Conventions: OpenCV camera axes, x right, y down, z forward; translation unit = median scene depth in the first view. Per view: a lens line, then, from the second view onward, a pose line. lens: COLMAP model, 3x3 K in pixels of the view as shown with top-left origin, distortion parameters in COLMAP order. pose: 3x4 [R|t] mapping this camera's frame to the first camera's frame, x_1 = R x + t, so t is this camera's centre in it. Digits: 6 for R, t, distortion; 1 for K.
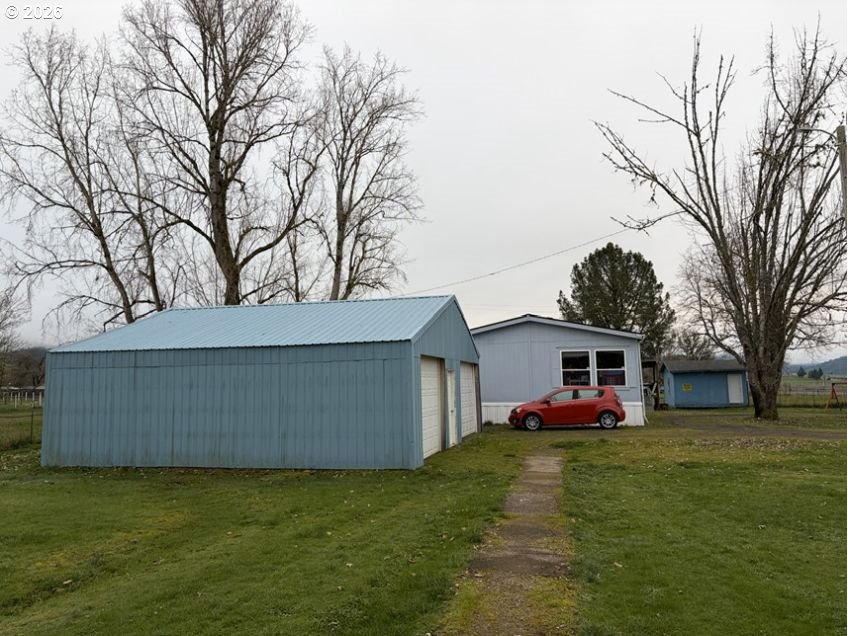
lens RADIAL K [[638.9, 0, 424.0], [0, 638.9, 318.0], [0, 0, 1]] dist [0.064892, -0.069482]
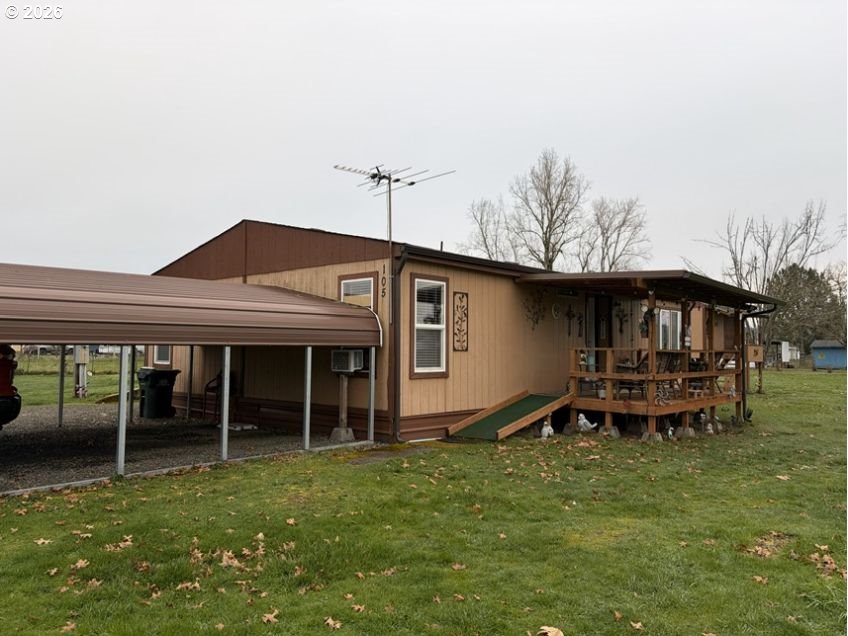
lens RADIAL K [[638.9, 0, 424.0], [0, 638.9, 318.0], [0, 0, 1]] dist [0.064892, -0.069482]
pose [[0.872972, 0.002584, -0.487763, 0.599242], [0.028557, 0.998000, 0.056397, -0.214813], [0.486933, -0.063163, 0.871153, -1.793978]]
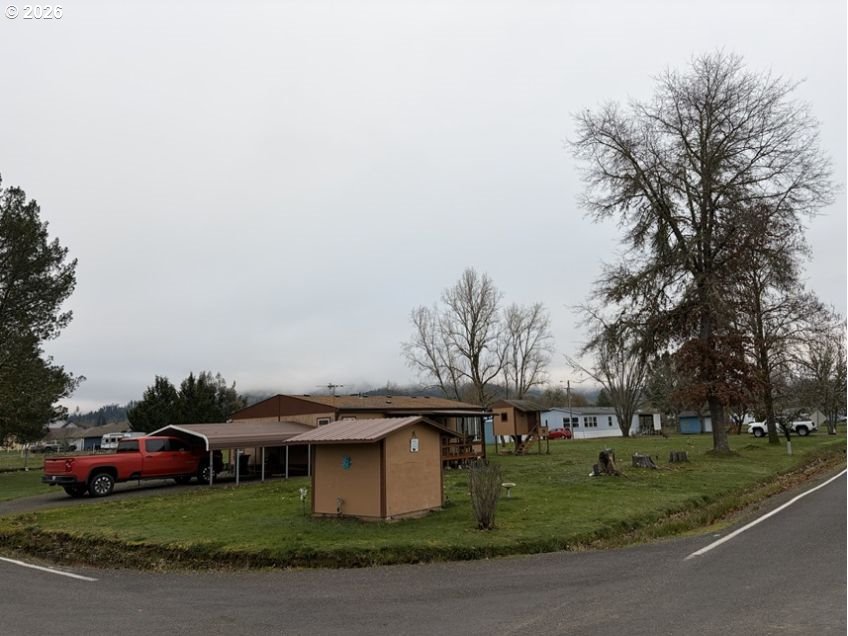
lens RADIAL K [[638.9, 0, 424.0], [0, 638.9, 318.0], [0, 0, 1]] dist [0.064892, -0.069482]
pose [[0.898892, -0.089357, -0.428962, 1.034528], [0.069384, 0.995661, -0.062012, -0.312736], [0.432642, 0.025979, 0.901192, -2.420661]]
